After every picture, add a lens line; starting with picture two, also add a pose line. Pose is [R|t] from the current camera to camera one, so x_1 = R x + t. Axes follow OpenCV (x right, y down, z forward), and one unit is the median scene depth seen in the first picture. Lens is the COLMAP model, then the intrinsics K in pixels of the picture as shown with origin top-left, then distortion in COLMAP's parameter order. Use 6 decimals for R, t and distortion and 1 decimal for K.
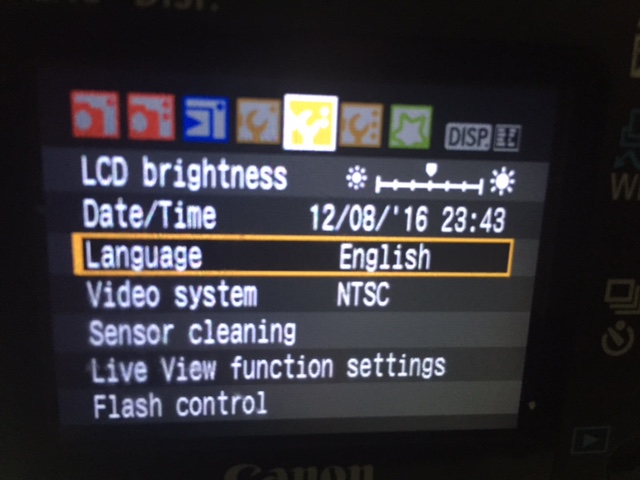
lens RADIAL K [[554.7, 0, 326.7], [0, 554.7, 225.1], [0, 0, 1]] dist [0.000047, -0.113089]
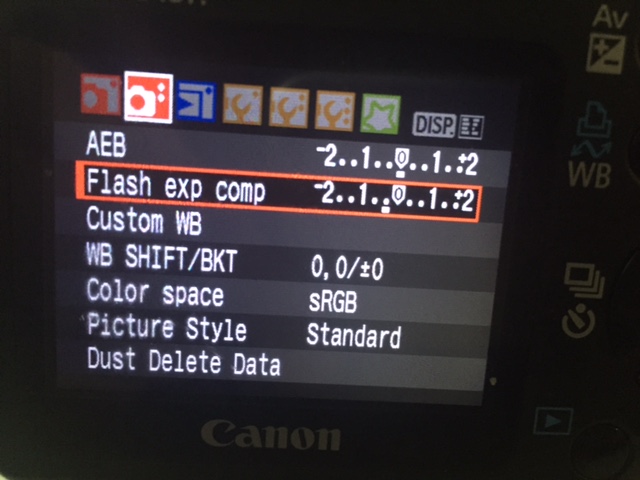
lens RADIAL K [[554.7, 0, 334.1], [0, 554.7, 224.4], [0, 0, 1]] dist [0.000047, -0.113089]
pose [[0.997104, 0.036607, -0.066661, 0.137998], [-0.039704, 0.998164, -0.045740, 0.094062], [0.064864, 0.048254, 0.996727, -0.091152]]
